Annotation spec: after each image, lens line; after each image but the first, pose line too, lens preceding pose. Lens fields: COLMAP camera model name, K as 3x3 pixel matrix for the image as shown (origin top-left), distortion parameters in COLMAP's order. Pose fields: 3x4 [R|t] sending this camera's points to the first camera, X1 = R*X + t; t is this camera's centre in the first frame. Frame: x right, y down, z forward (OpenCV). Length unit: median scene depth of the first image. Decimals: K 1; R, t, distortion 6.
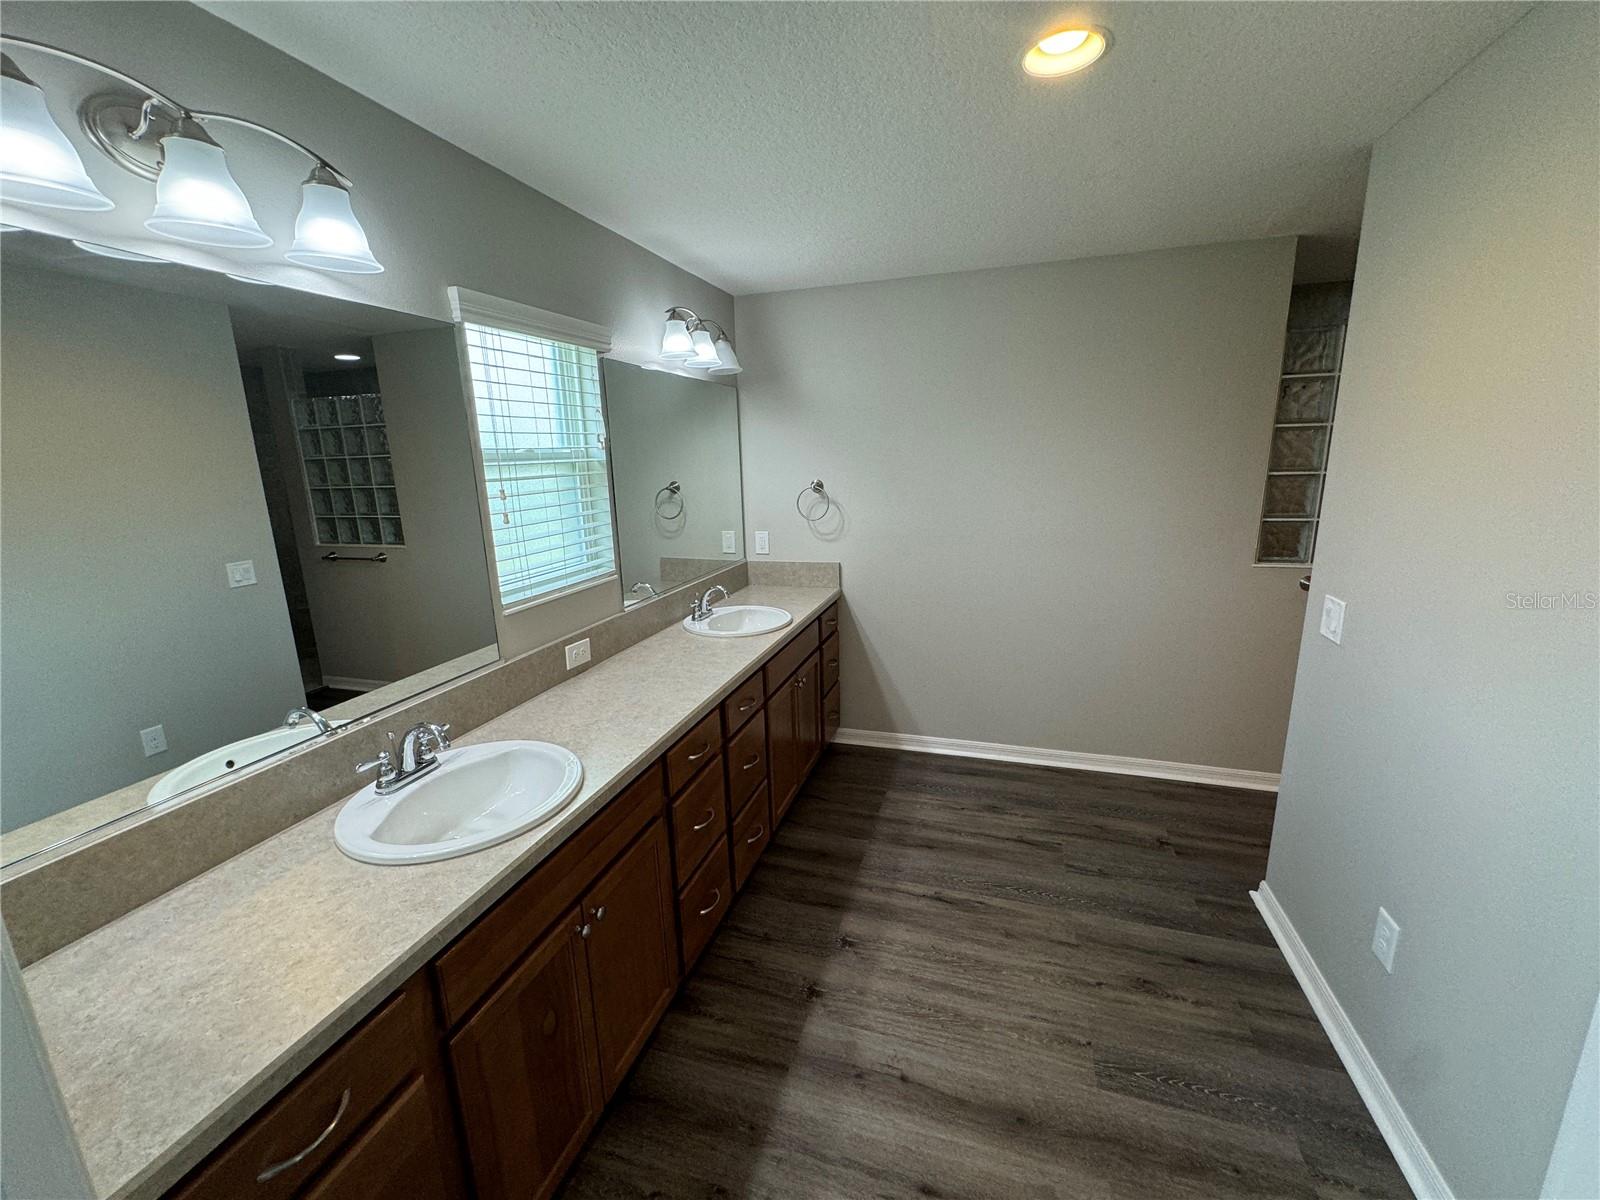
lens RADIAL K [[639.2, 0, 797.3], [0, 639.2, 594.1], [0, 0, 1]] dist [-0.000637, -0.000017]
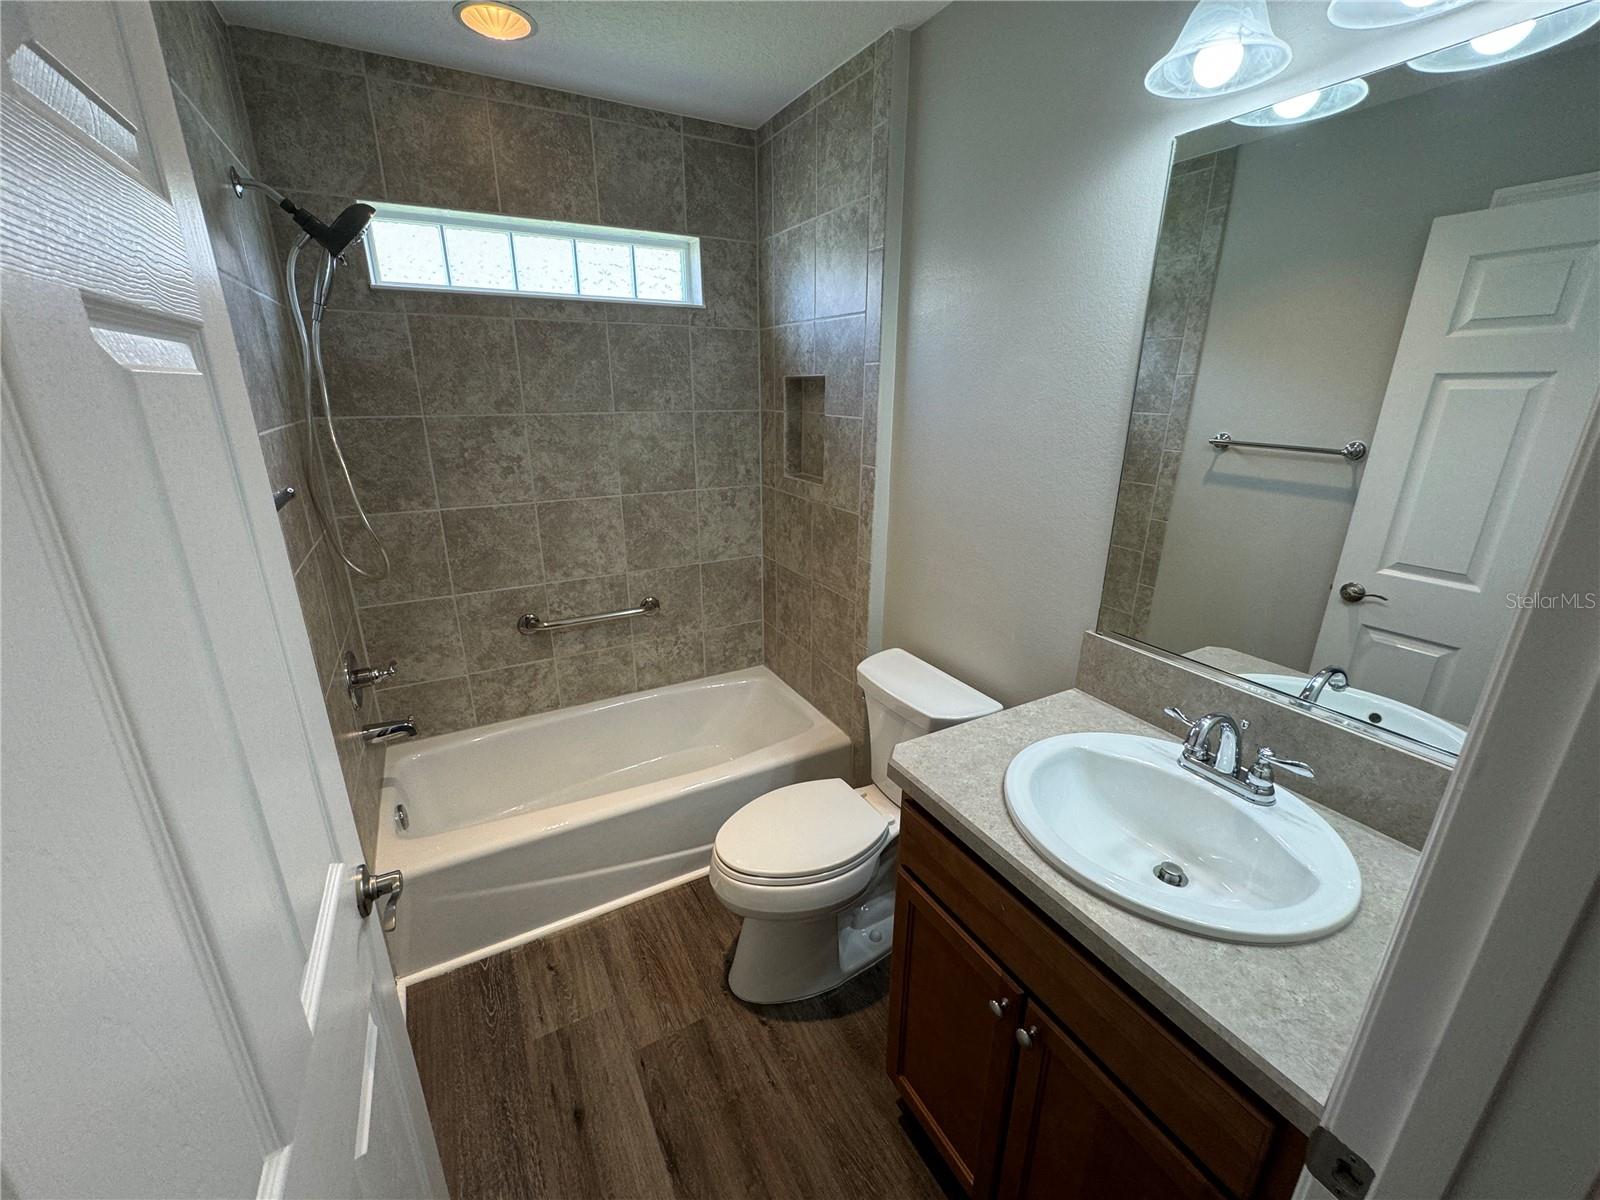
lens RADIAL K [[639.2, 0, 803.3], [0, 639.2, 600.6], [0, 0, 1]] dist [-0.000637, -0.000017]
pose [[-0.691223, 0.249251, -0.678295, 0.186955], [-0.151464, 0.867813, 0.473243, -0.174822], [0.706590, 0.429853, -0.562101, 1.018735]]
